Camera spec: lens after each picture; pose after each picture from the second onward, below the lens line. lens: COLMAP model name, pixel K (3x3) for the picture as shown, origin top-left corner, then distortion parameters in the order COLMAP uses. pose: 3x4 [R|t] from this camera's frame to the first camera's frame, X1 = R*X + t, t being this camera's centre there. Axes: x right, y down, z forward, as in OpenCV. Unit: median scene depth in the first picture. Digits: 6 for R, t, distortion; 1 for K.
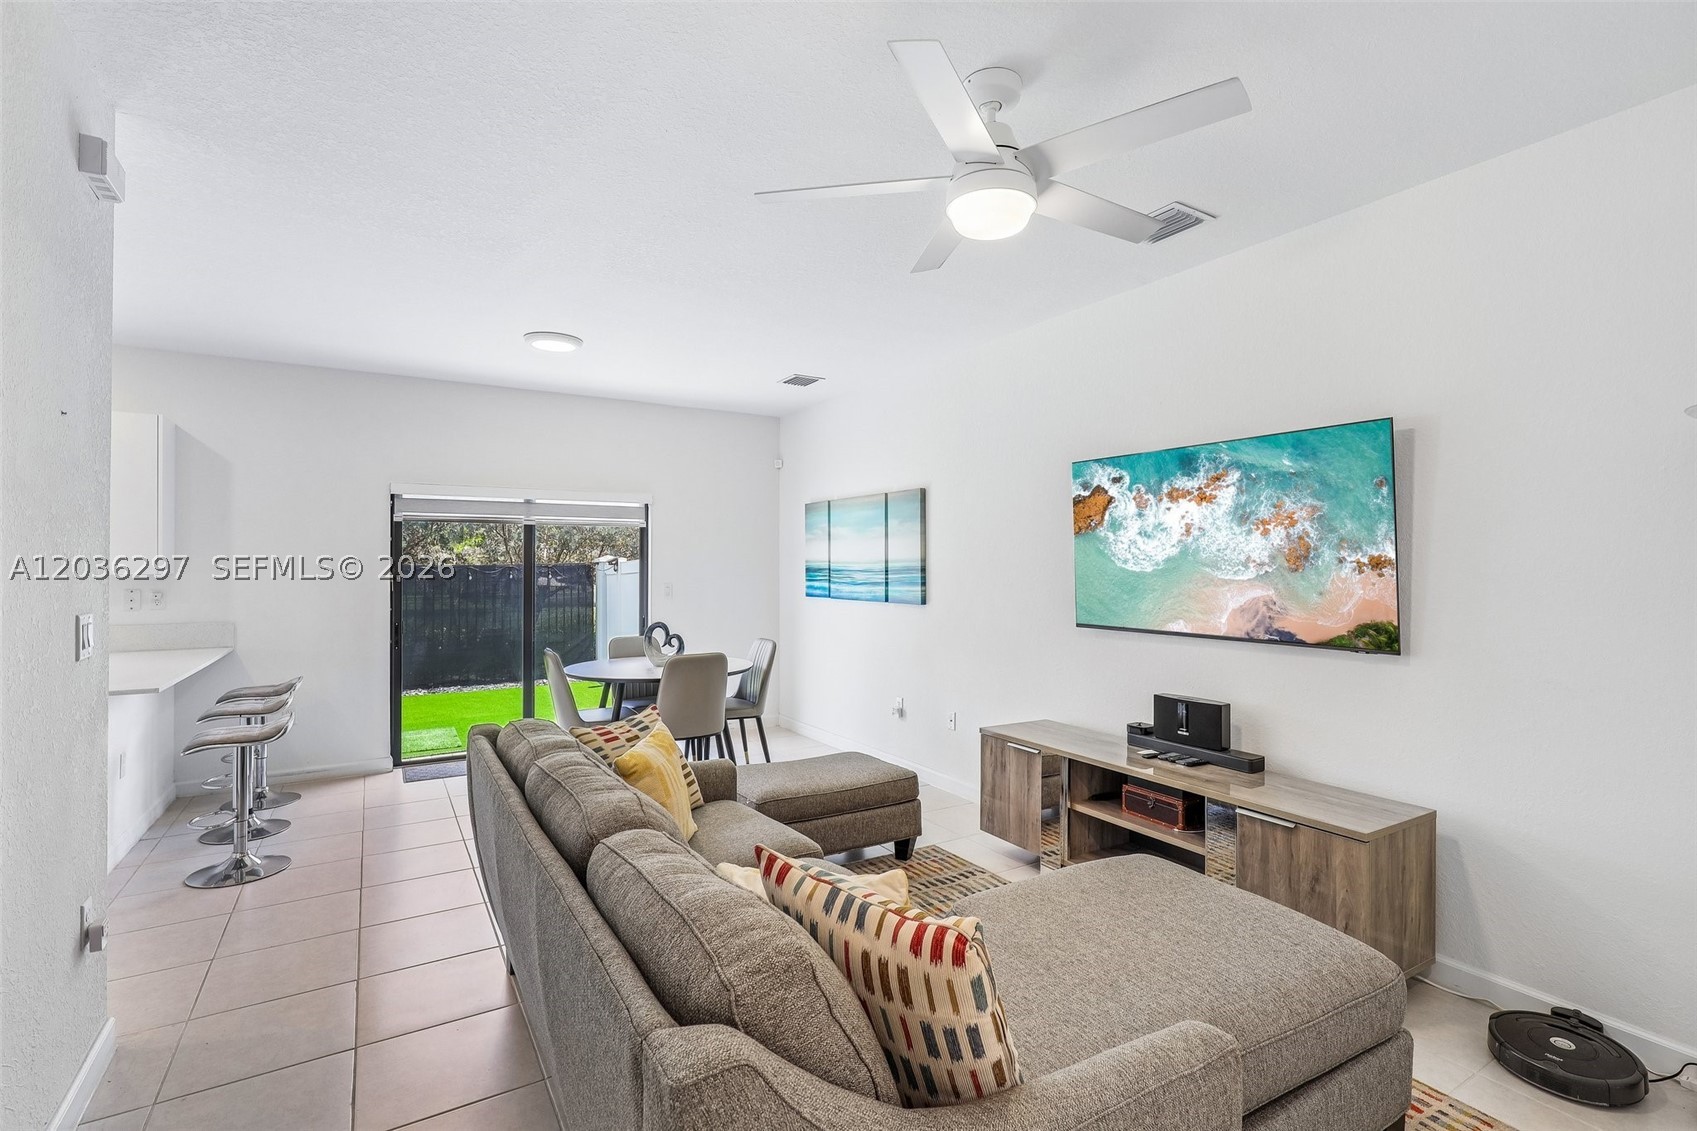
lens RADIAL K [[778.0, 0, 855.4], [0, 778.0, 571.0], [0, 0, 1]] dist [-0.008770, -0.000262]
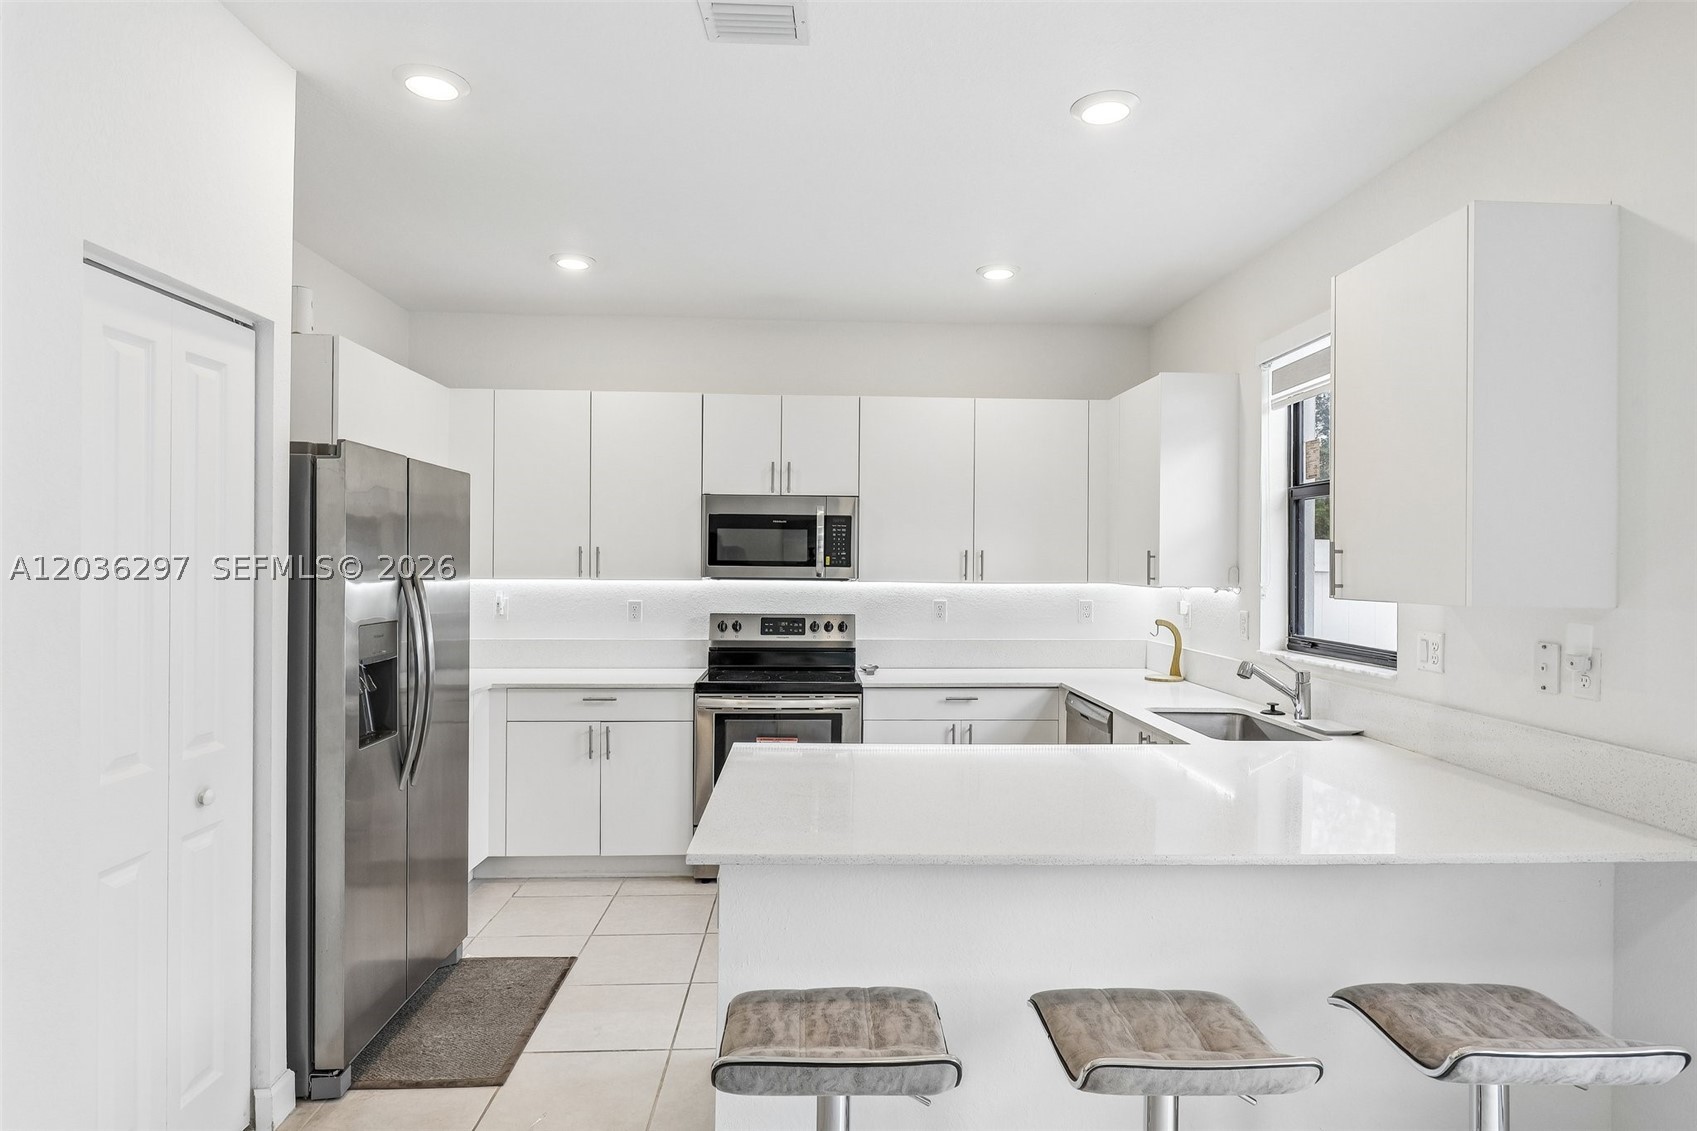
lens RADIAL K [[936.5, 0, 850.4], [0, 936.5, 561.3], [0, 0, 1]] dist [0.000036, -0.004286]
pose [[-0.492161, -0.003739, -0.870496, -0.244444], [-0.012827, 0.999913, 0.002957, -0.012039], [0.870410, 0.012621, -0.492166, 0.707832]]
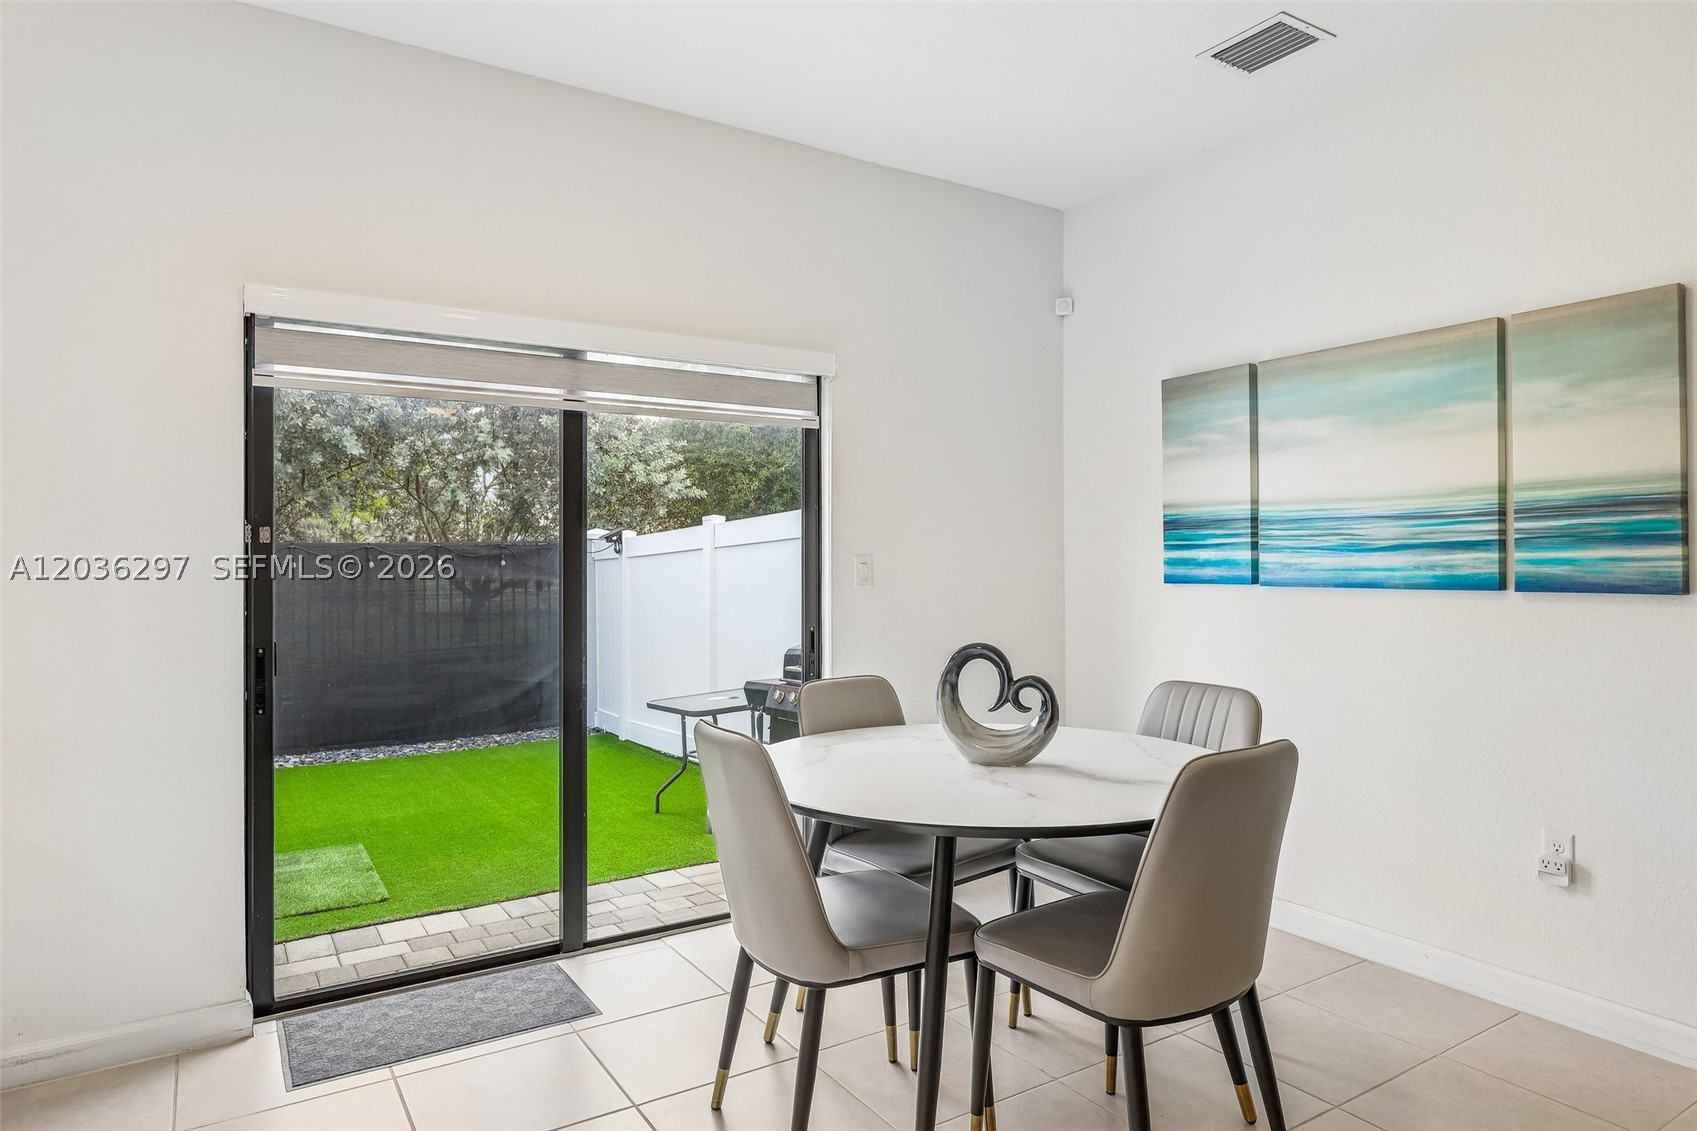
lens RADIAL K [[1007.4, 0, 850.1], [0, 1007.4, 568.4], [0, 0, 1]] dist [-0.017624, 0.000313]
pose [[0.999906, -0.001875, 0.013603, -0.269843], [0.001900, 0.999997, -0.001783, 0.026053], [-0.013600, 0.001808, 0.999906, 0.440425]]
